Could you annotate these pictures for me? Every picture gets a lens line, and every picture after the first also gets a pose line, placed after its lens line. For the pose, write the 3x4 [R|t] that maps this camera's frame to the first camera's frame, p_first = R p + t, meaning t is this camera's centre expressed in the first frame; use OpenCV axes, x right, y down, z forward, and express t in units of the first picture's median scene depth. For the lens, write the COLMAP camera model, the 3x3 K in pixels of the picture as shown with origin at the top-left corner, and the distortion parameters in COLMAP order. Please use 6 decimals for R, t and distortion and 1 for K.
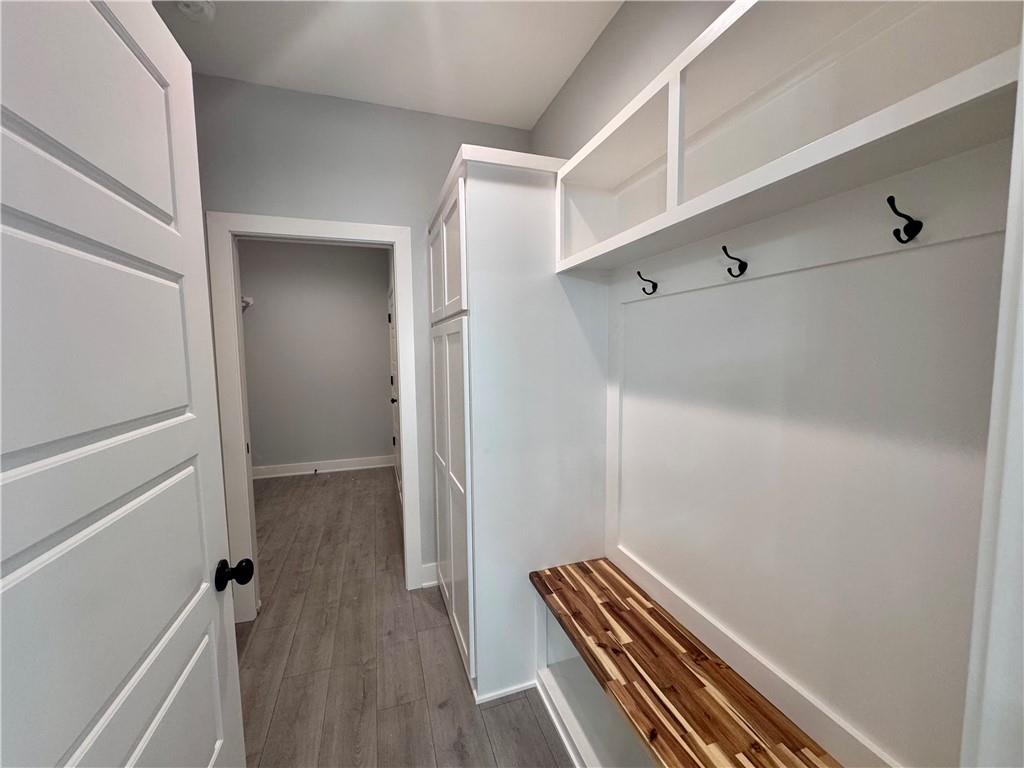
lens RADIAL K [[408.1, 0, 512.0], [0, 408.1, 384.0], [0, 0, 1]] dist [-0.001135, -0.000101]
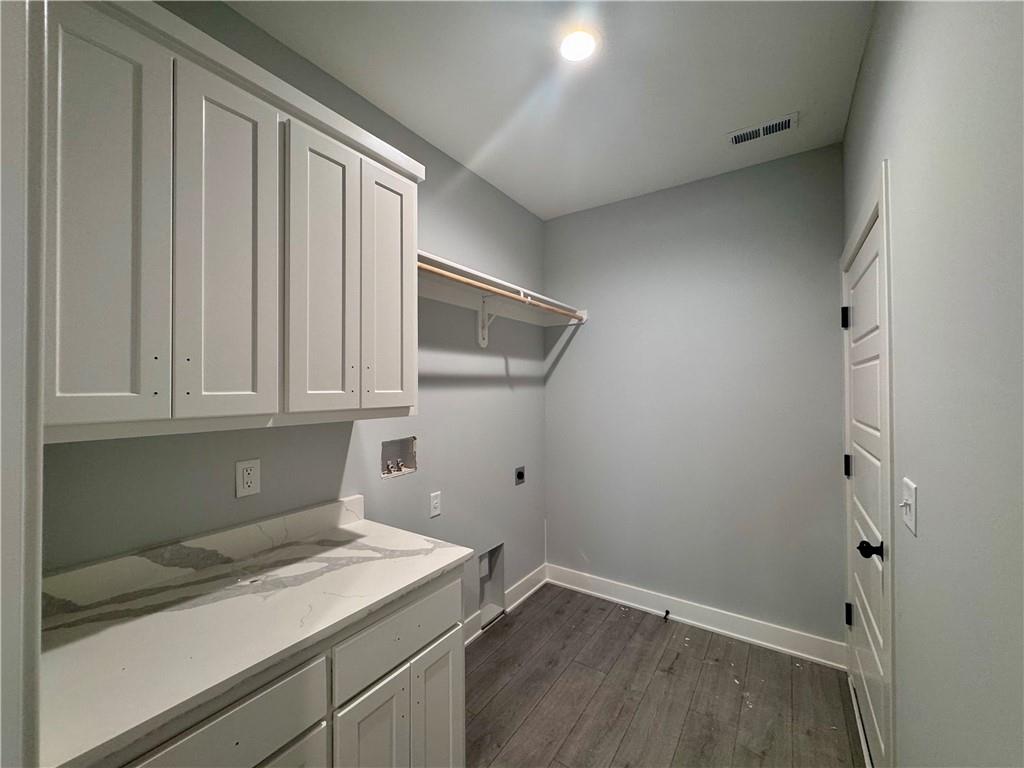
lens RADIAL K [[408.1, 0, 512.0], [0, 408.1, 384.0], [0, 0, 1]] dist [-0.001135, -0.000101]
pose [[0.605461, 0.000550, -0.795875, -0.175381], [-0.069605, 0.996205, -0.052264, -0.047073], [0.792825, 0.087041, 0.603202, 0.485634]]
